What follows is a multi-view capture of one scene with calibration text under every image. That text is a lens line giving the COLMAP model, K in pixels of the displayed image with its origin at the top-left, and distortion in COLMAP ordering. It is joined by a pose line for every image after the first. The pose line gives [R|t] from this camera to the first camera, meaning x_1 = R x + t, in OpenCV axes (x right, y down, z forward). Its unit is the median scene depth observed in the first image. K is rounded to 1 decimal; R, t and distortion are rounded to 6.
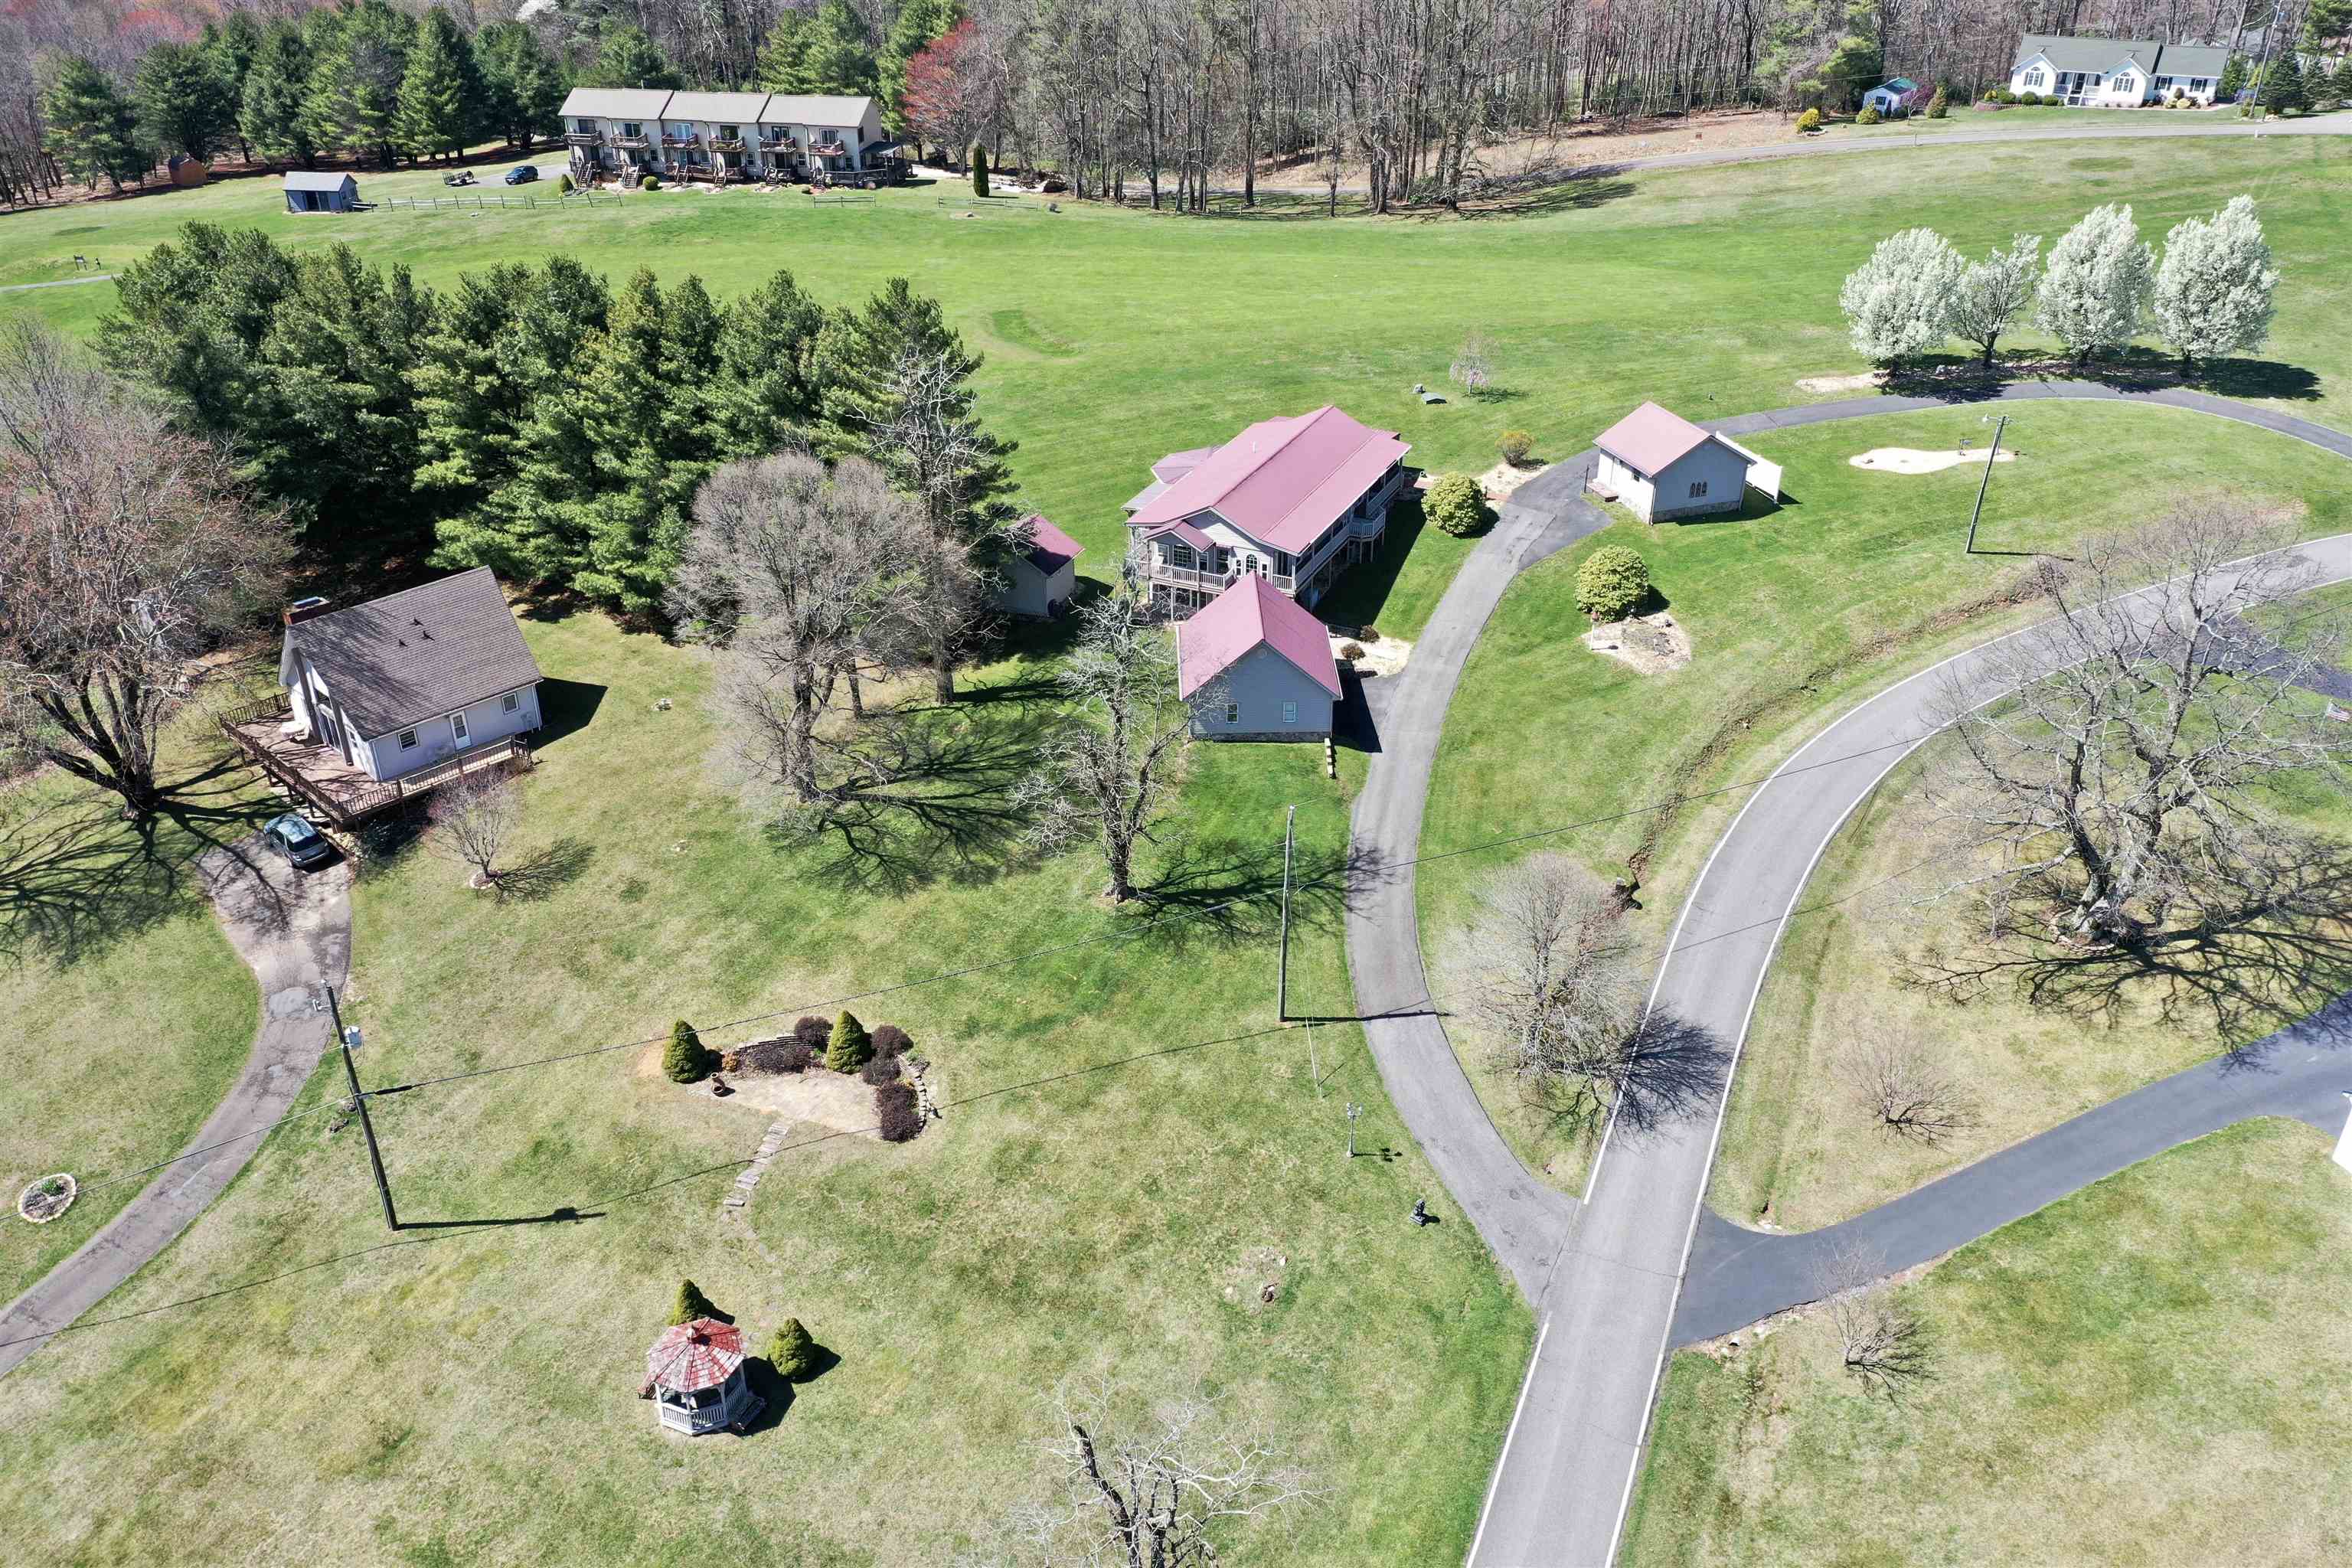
lens RADIAL K [[1877.7, 0, 1182.4], [0, 1877.7, 781.4], [0, 0, 1]] dist [0.025326, 0.002084]
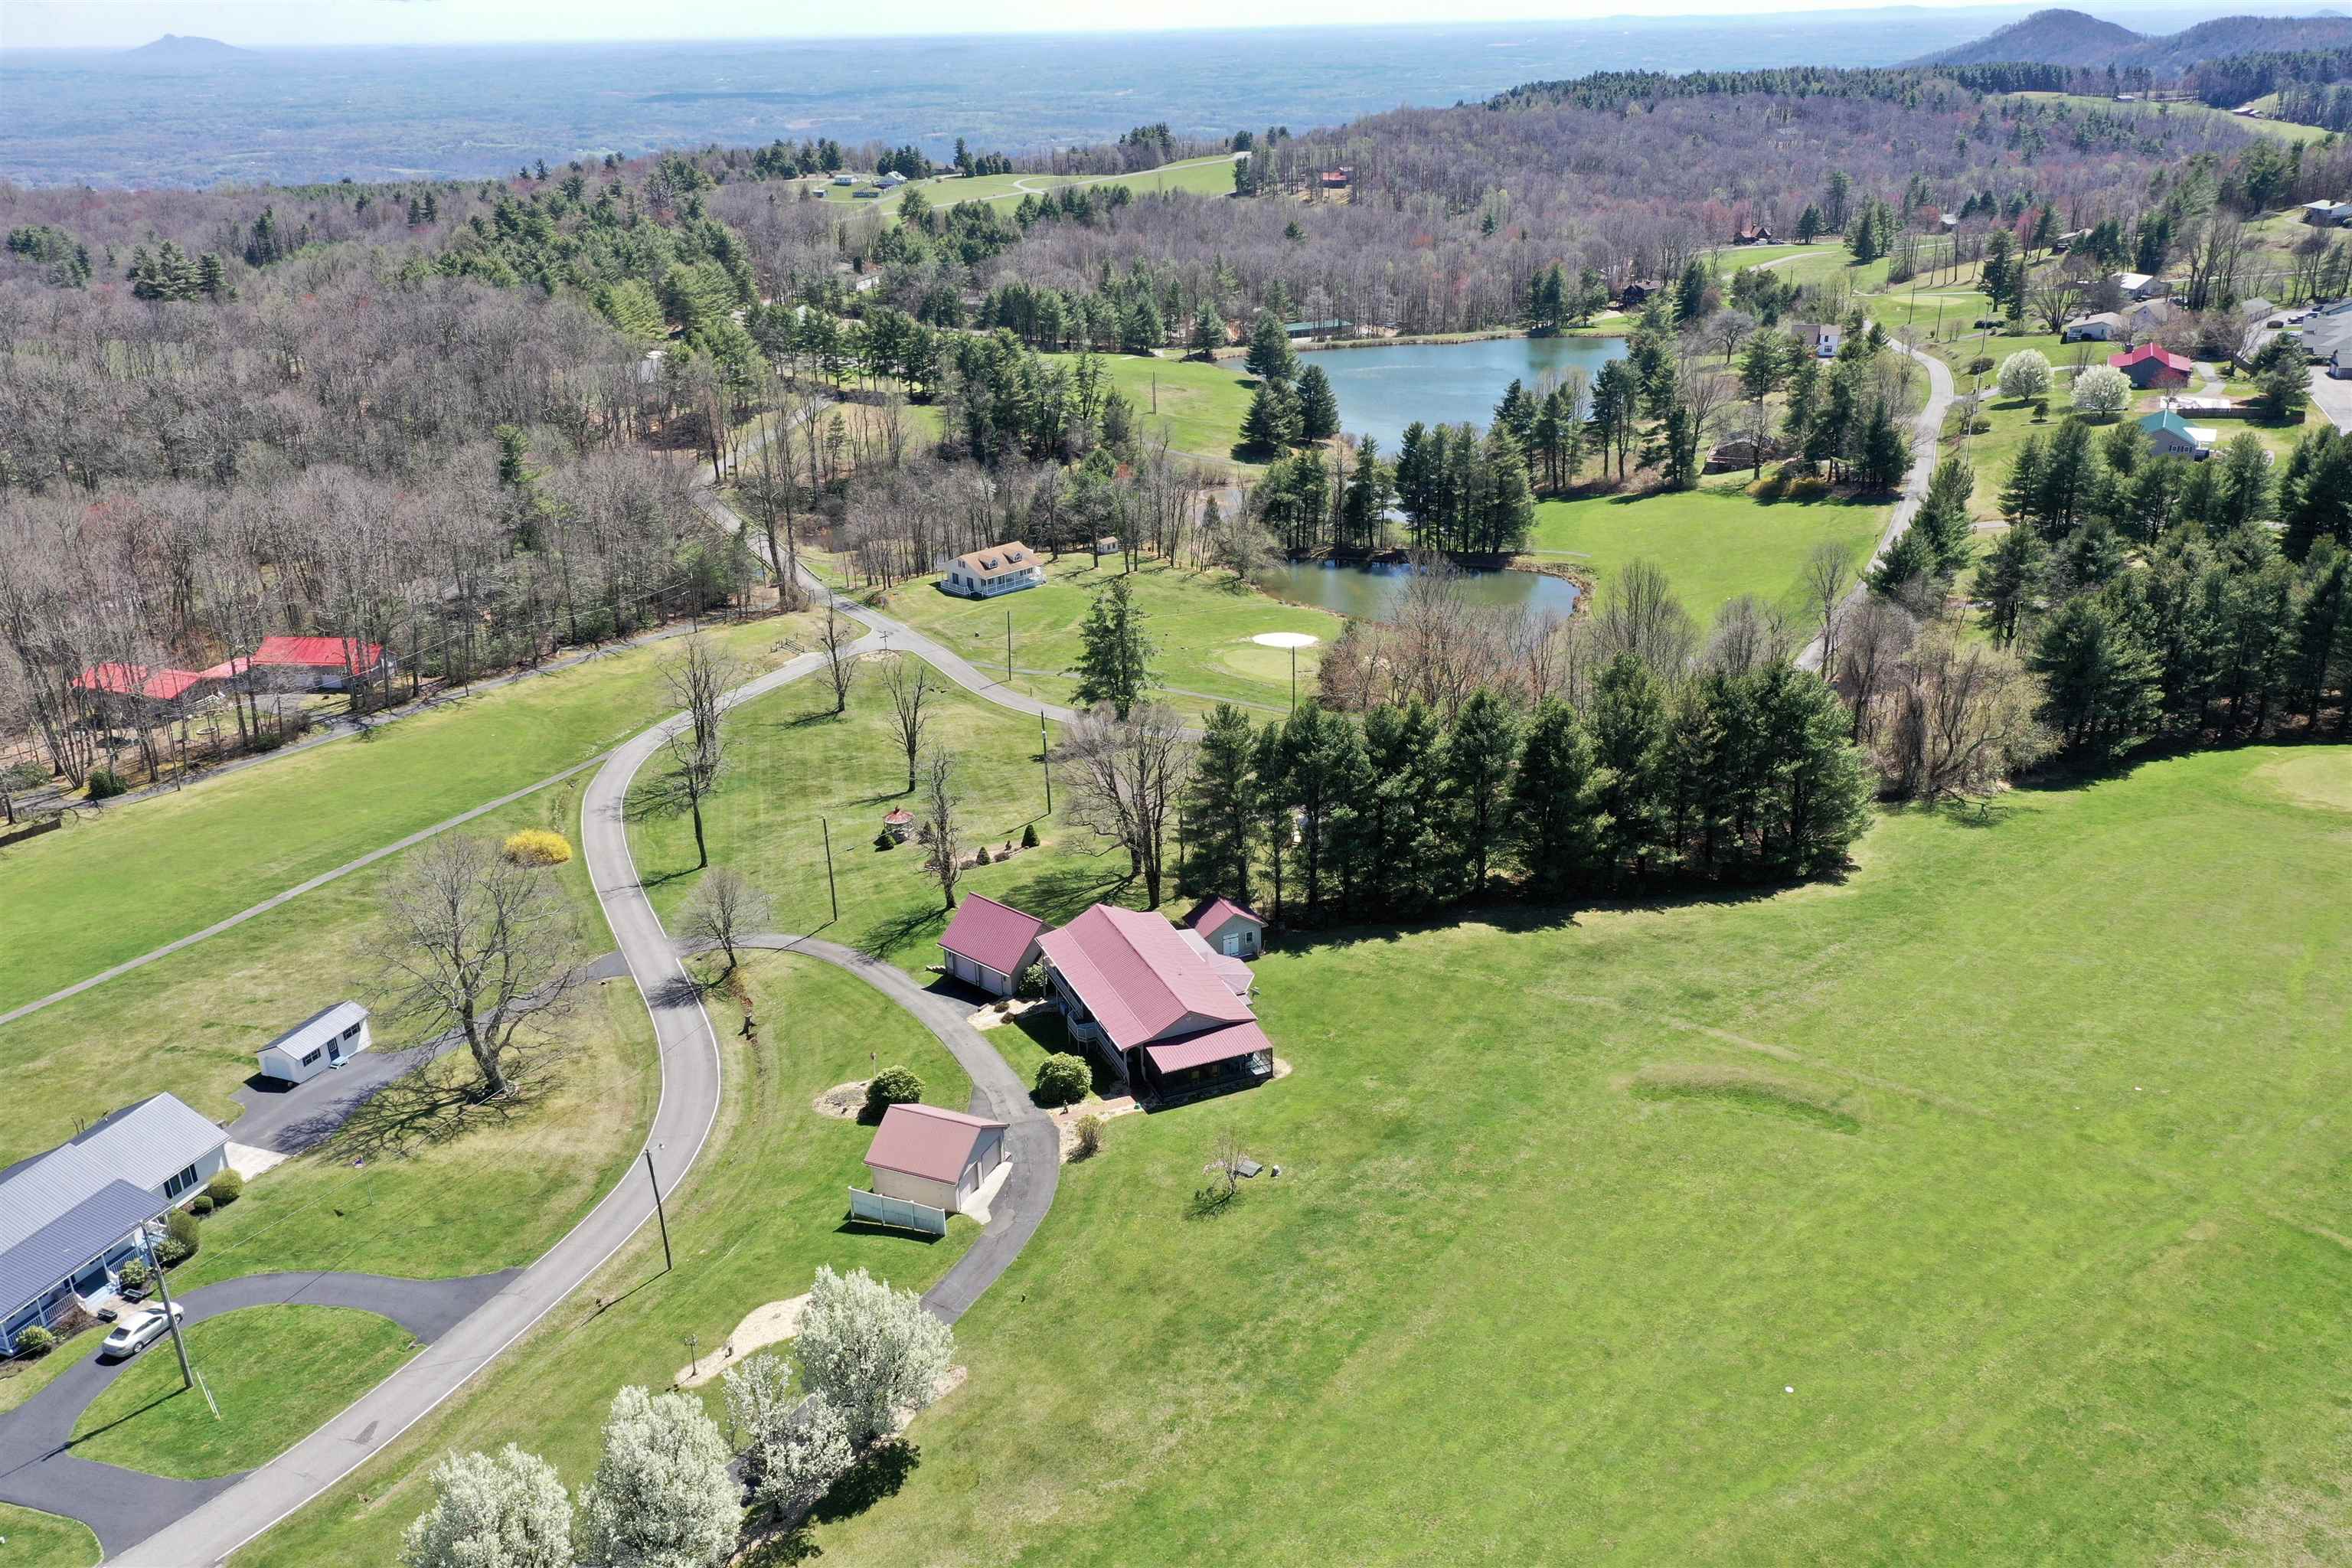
lens RADIAL K [[1877.7, 0, 1182.4], [0, 1877.7, 781.4], [0, 0, 1]] dist [0.025326, 0.002084]
pose [[-0.682681, 0.295590, -0.668261, 0.861711], [-0.336134, 0.684990, 0.646377, -1.106324], [0.648814, 0.665895, -0.368272, 1.422511]]
